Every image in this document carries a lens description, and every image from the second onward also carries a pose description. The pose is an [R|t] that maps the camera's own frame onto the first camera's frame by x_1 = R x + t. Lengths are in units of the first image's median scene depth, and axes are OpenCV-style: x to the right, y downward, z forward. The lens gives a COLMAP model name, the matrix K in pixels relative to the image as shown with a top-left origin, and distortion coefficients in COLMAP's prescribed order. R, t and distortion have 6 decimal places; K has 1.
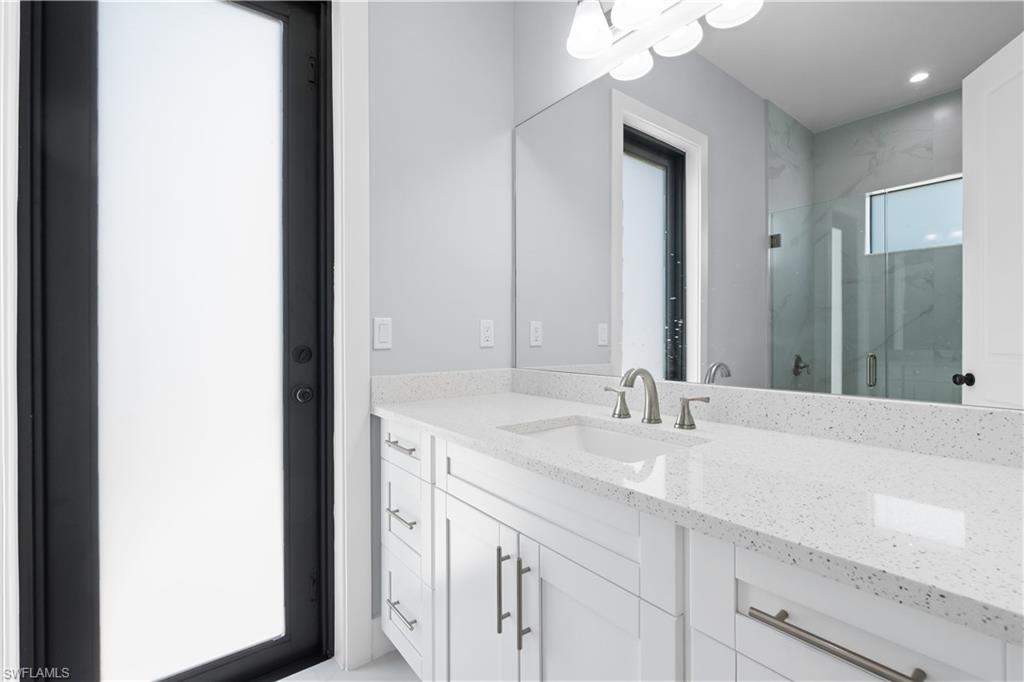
lens RADIAL K [[455.1, 0, 507.3], [0, 455.1, 341.4], [0, 0, 1]] dist [-0.004790, -0.000465]
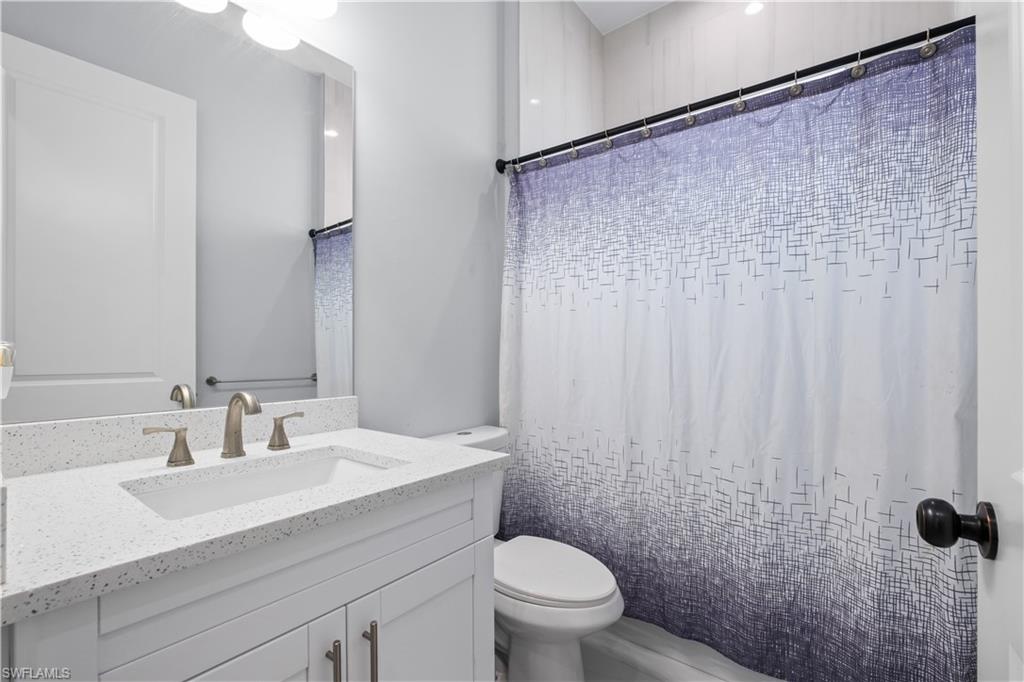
lens RADIAL K [[455.1, 0, 508.5], [0, 455.1, 350.6], [0, 0, 1]] dist [-0.004790, -0.000465]
pose [[-0.240886, 0.002907, 0.970549, -0.608036], [0.007524, 0.999971, -0.001127, -0.008334], [-0.970524, 0.007031, -0.240901, 0.726441]]
